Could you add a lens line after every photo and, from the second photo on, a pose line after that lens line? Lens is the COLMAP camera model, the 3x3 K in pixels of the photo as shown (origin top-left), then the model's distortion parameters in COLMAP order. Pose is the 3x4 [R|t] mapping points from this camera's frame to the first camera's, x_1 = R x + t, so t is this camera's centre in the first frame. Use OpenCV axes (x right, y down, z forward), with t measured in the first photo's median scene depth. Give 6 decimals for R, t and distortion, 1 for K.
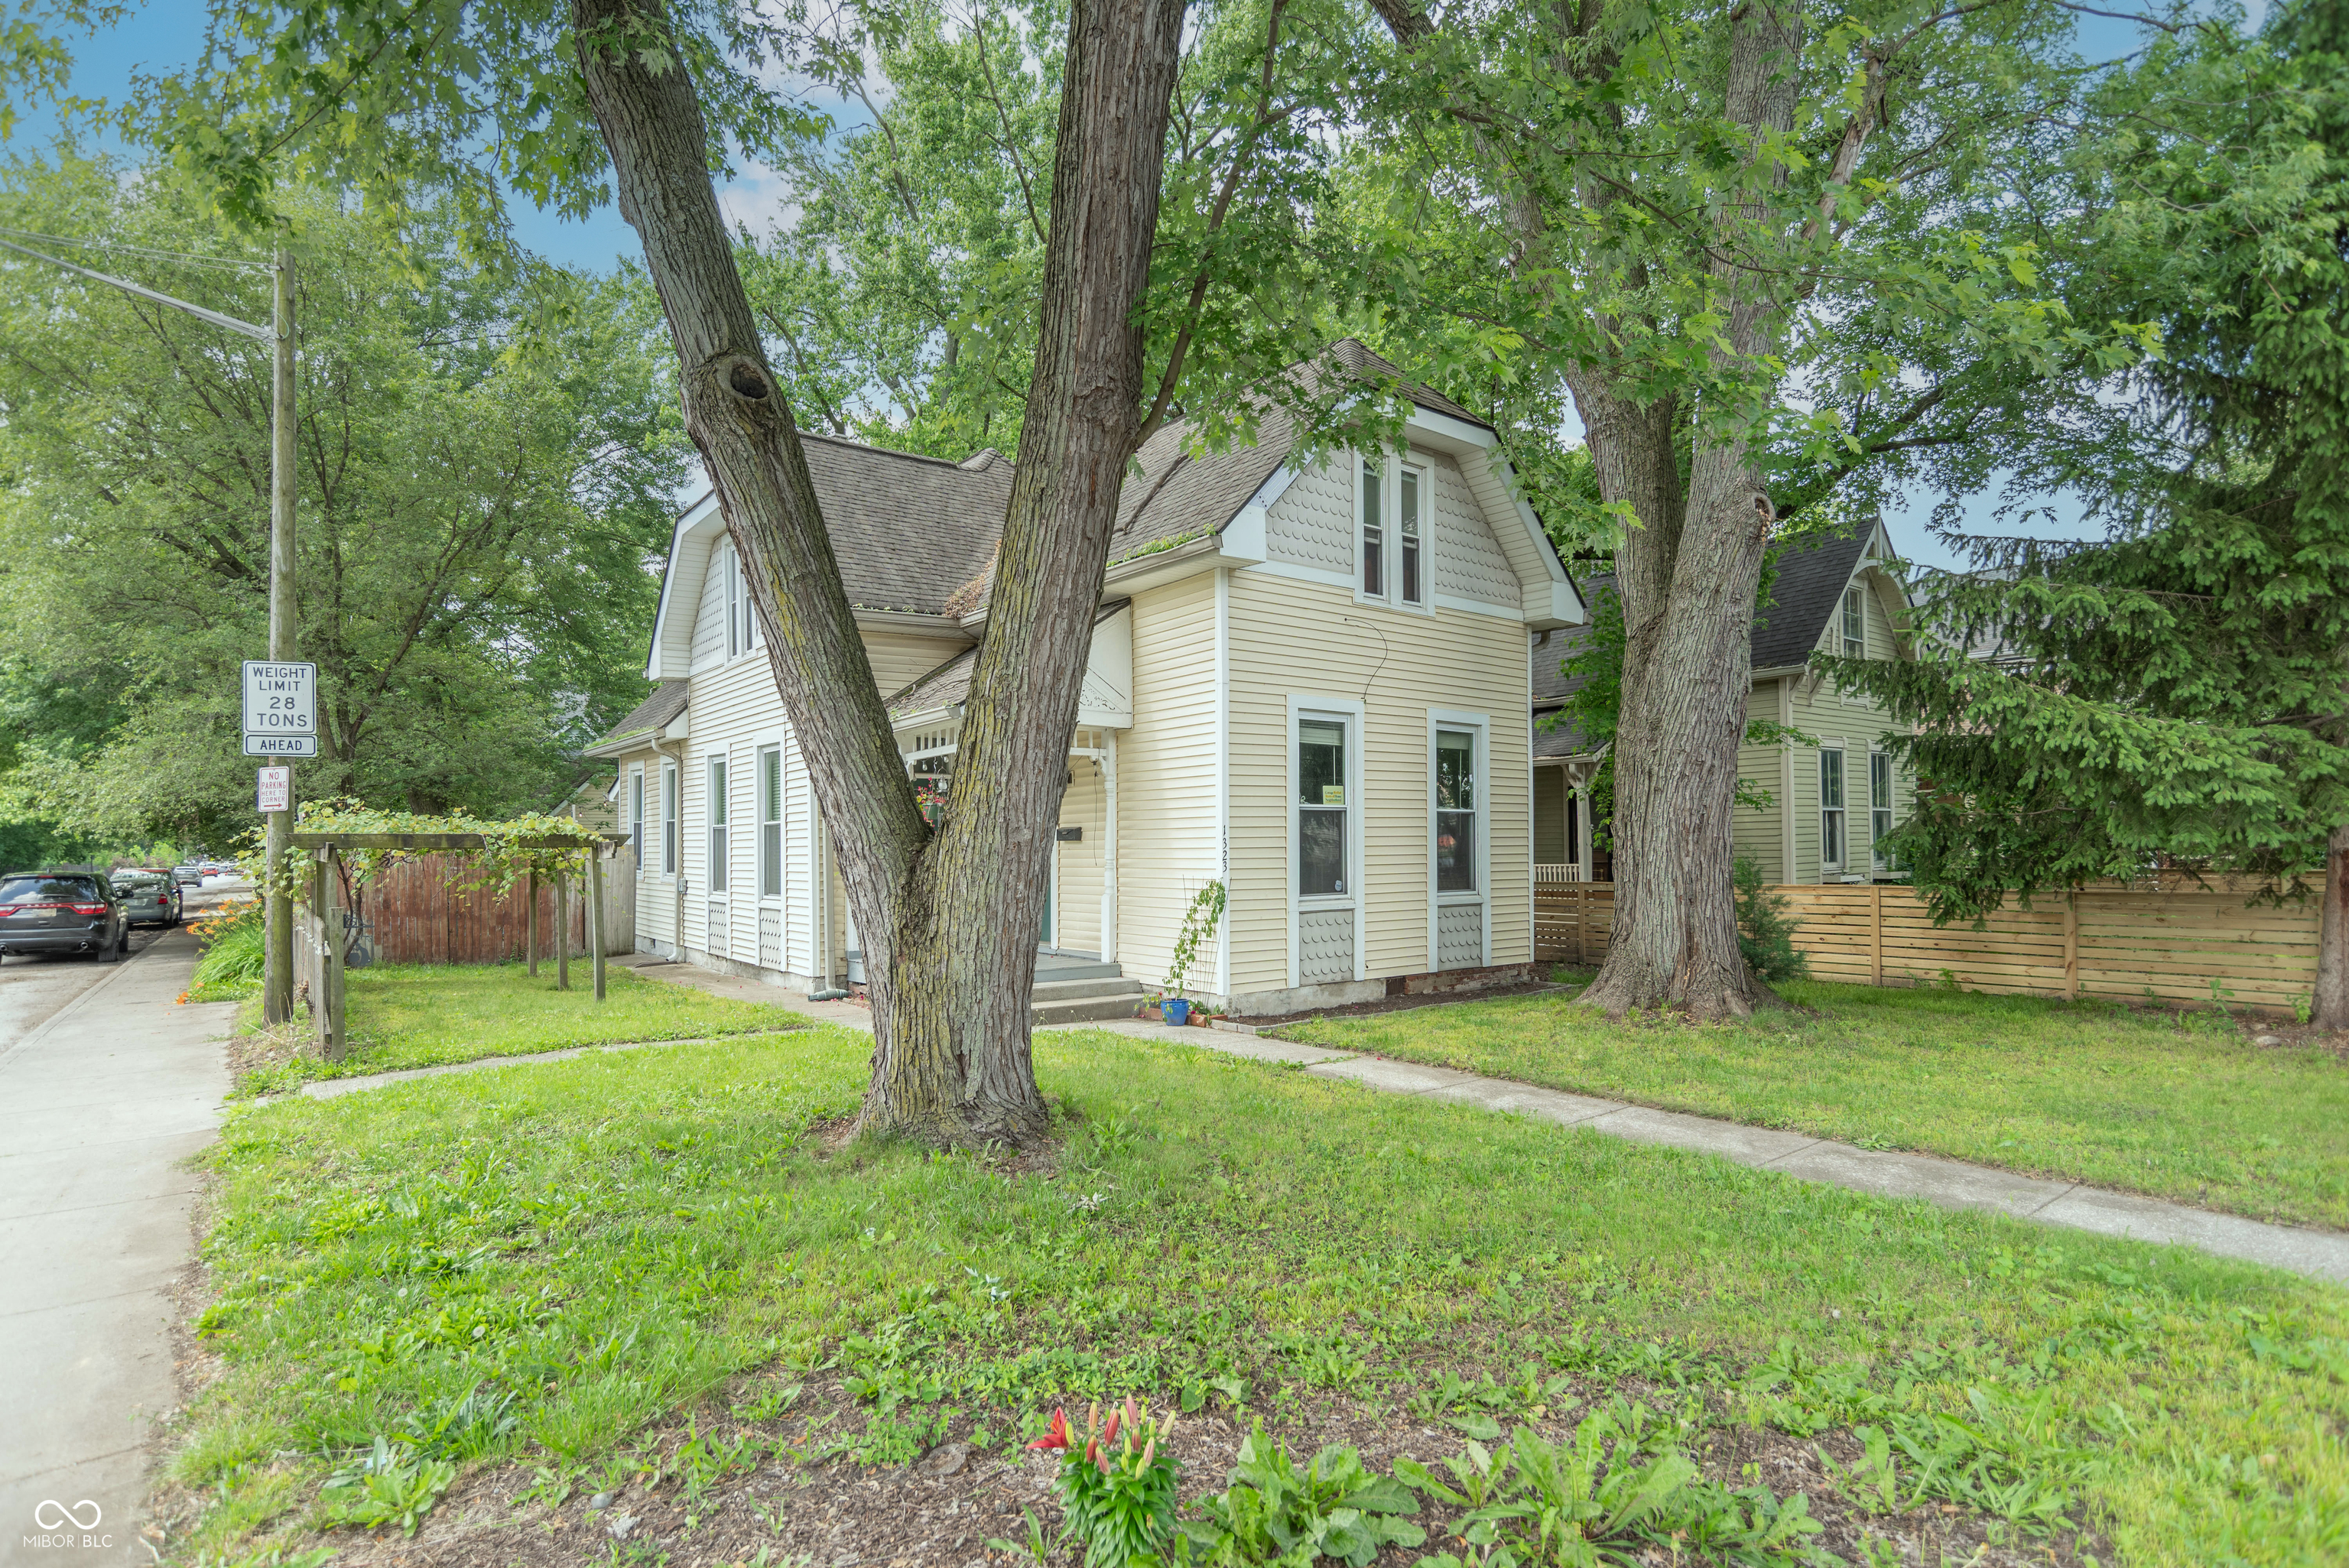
lens RADIAL K [[1194.4, 0, 1204.1], [0, 1194.4, 824.4], [0, 0, 1]] dist [-0.011516, -0.000319]
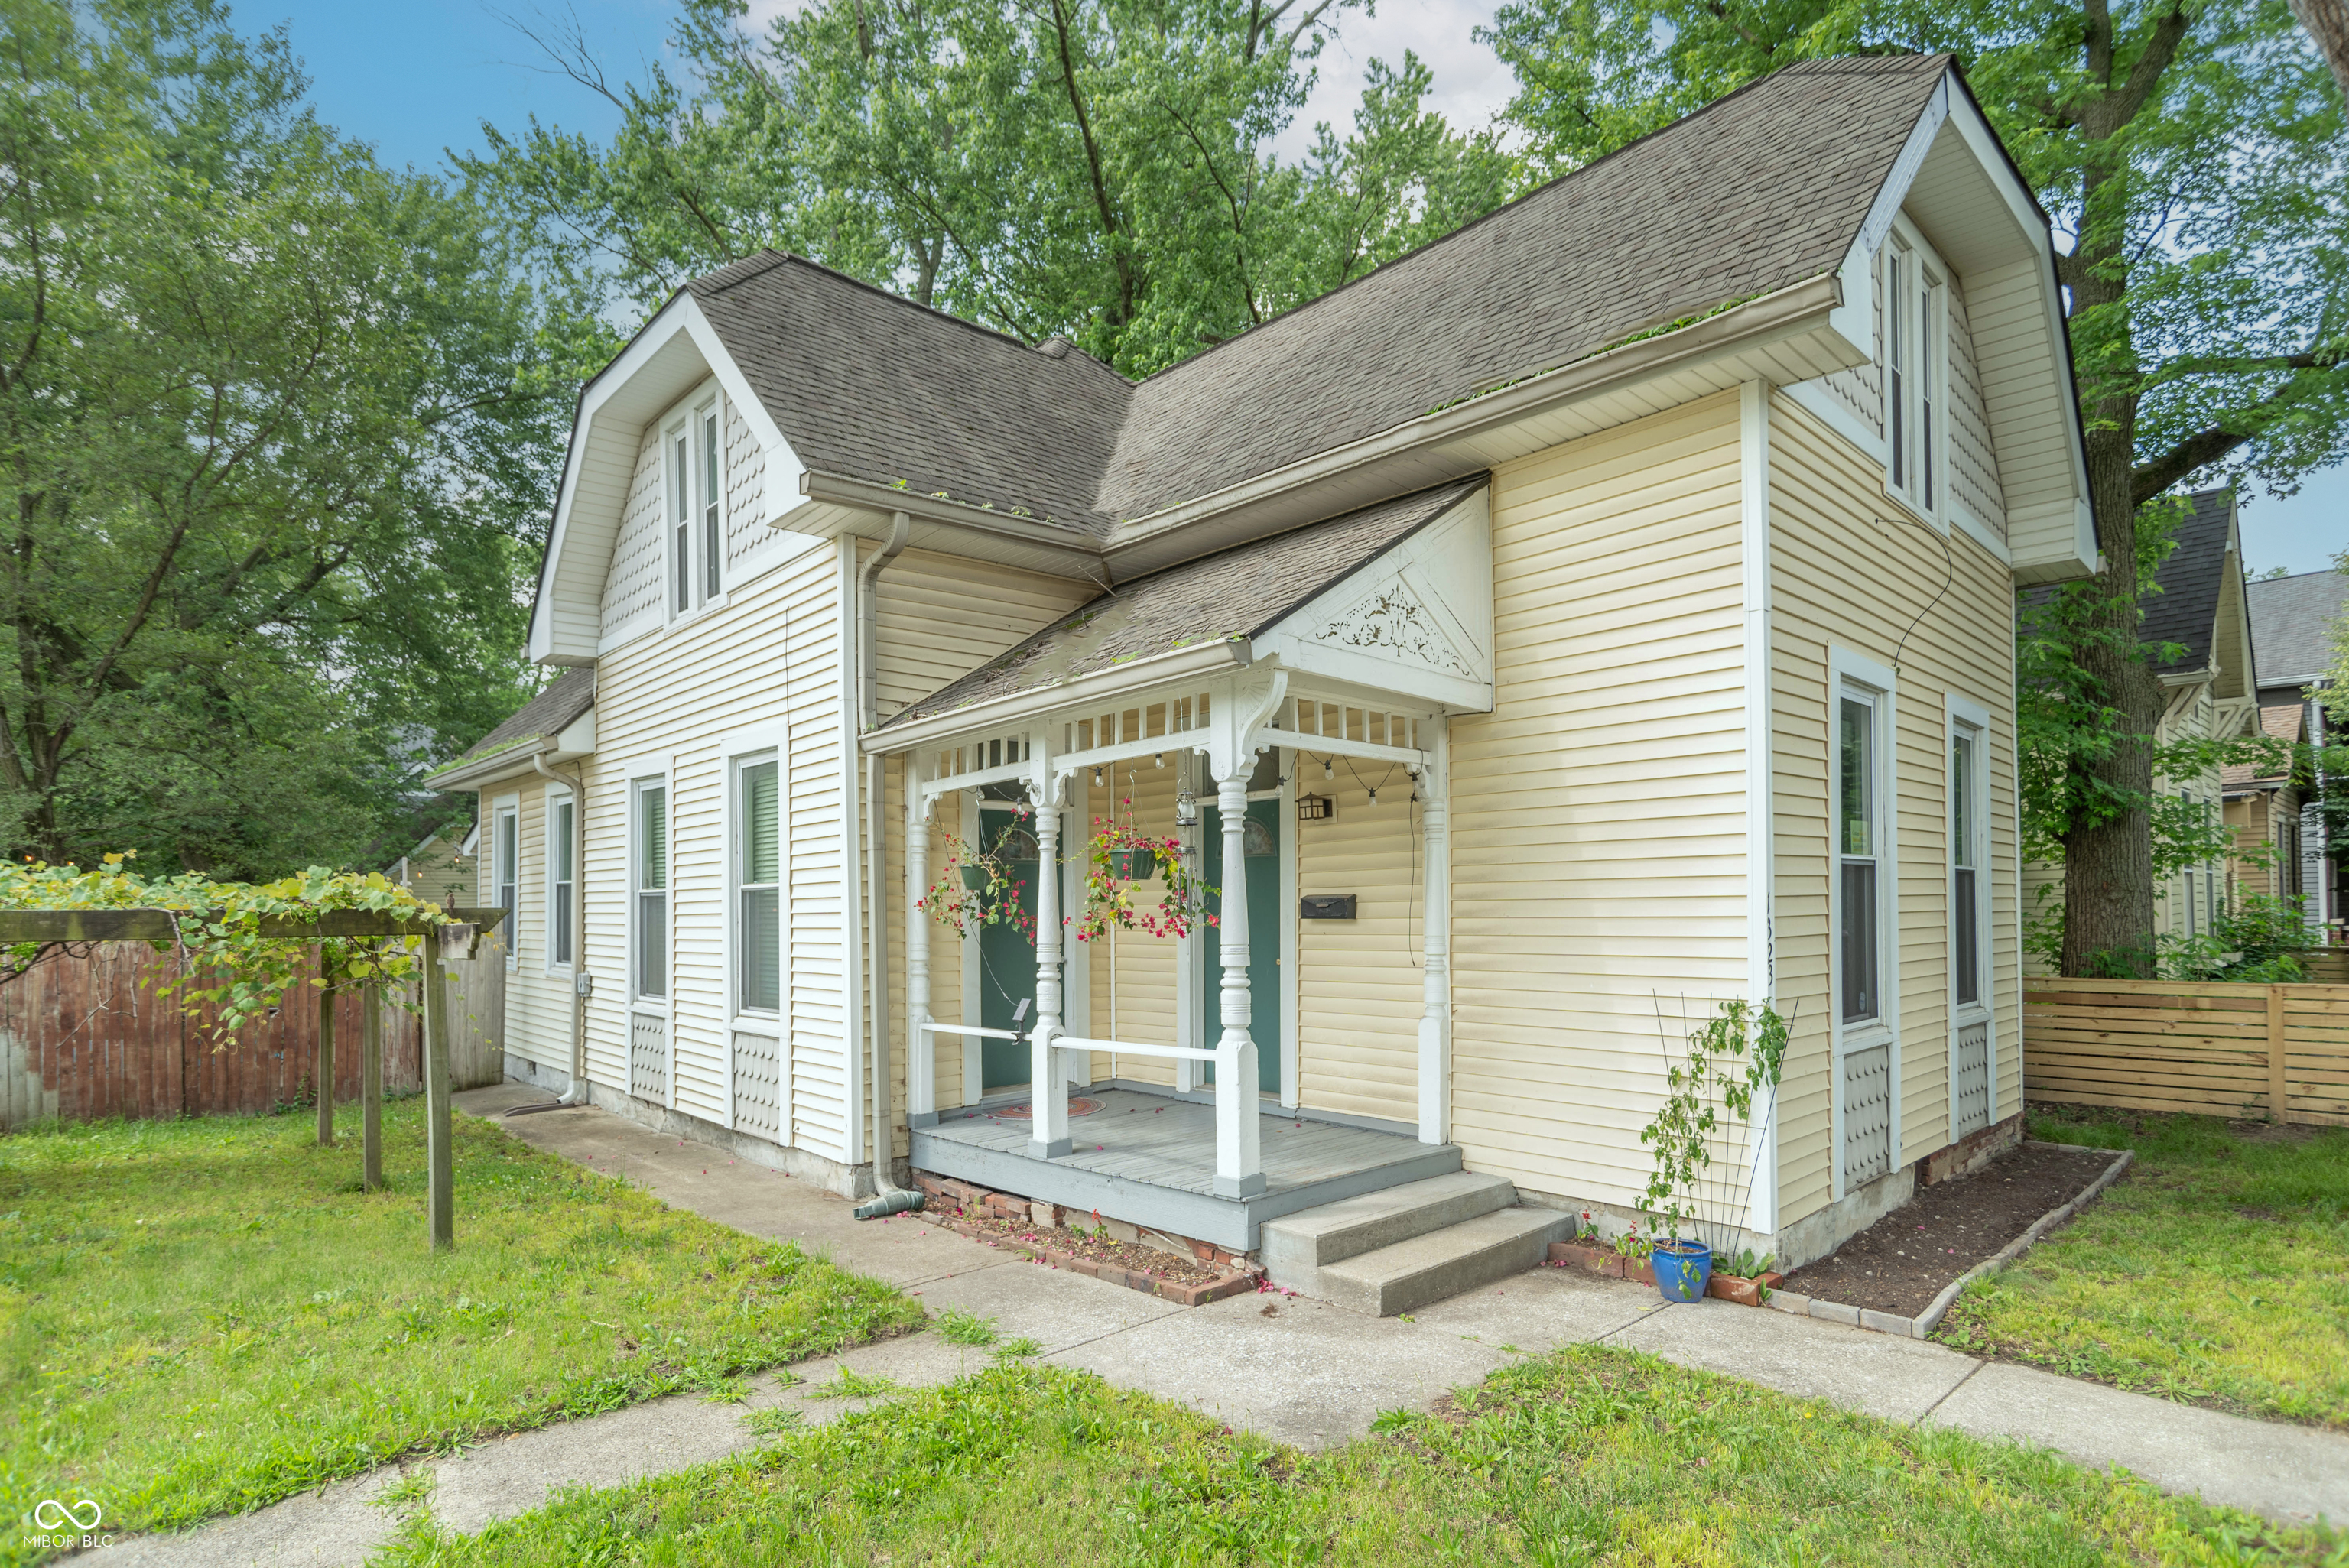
lens RADIAL K [[1195.7, 0, 1215.1], [0, 1195.7, 878.8], [0, 0, 1]] dist [-0.000959, 0.000155]
pose [[0.995184, 0.001410, 0.098016, -0.230215], [-0.000633, 0.999968, -0.007961, -0.000374], [-0.098024, 0.007861, 0.995153, 0.461101]]
